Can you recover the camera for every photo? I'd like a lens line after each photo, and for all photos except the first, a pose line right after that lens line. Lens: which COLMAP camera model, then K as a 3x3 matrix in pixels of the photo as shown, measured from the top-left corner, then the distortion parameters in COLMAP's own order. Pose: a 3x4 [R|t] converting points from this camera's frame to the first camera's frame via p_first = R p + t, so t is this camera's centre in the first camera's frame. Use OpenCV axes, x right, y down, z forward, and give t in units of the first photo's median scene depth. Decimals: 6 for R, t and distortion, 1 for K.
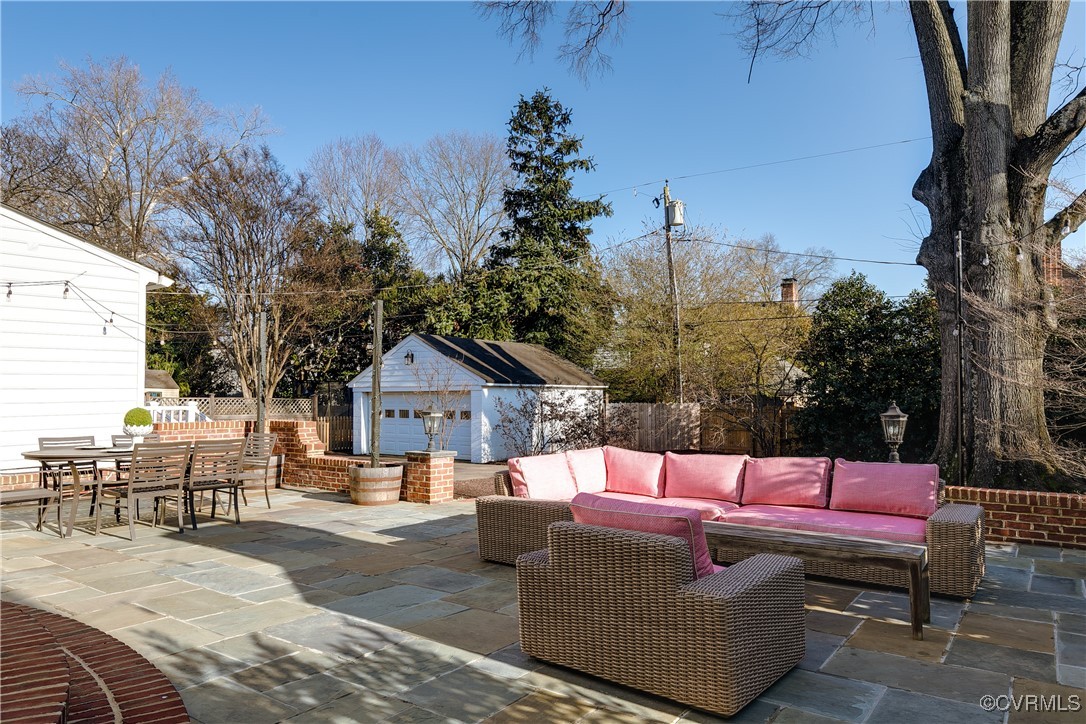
lens RADIAL K [[785.3, 0, 543.0], [0, 785.3, 362.0], [0, 0, 1]] dist [-0.003732, -0.001684]
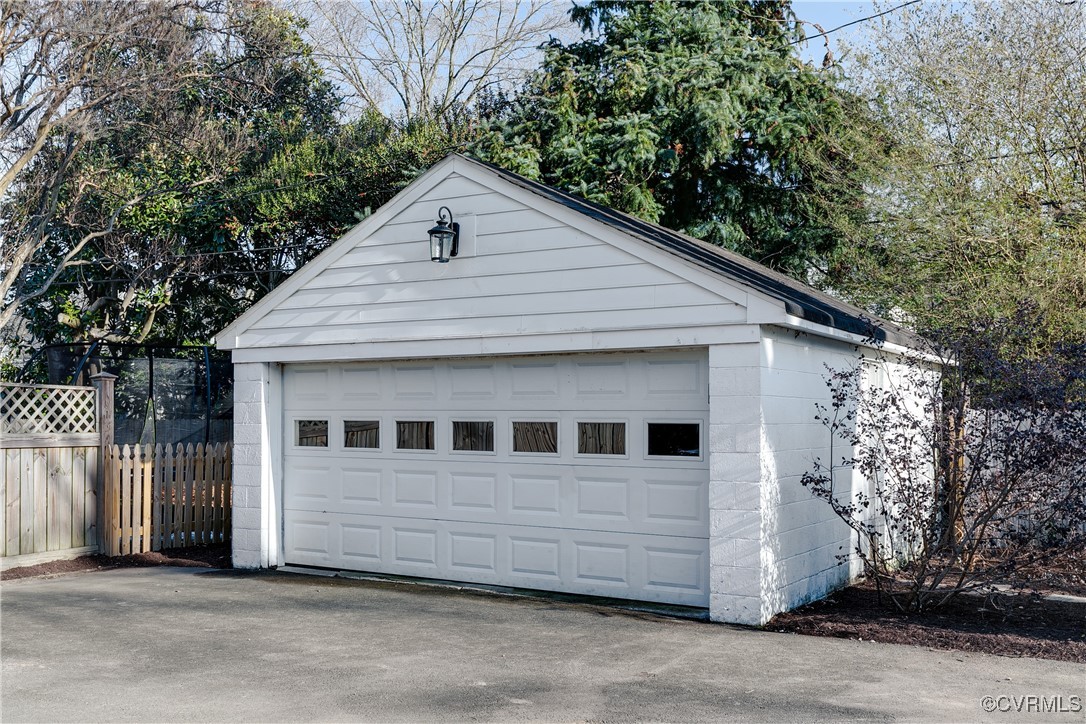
lens RADIAL K [[1084.5, 0, 543.0], [0, 1084.5, 362.0], [0, 0, 1]] dist [0.002593, 0.007500]
pose [[0.996280, 0.011053, 0.085461, -0.158518], [-0.010455, 0.999918, -0.007442, 0.040158], [-0.085537, 0.006521, 0.996314, 0.570379]]
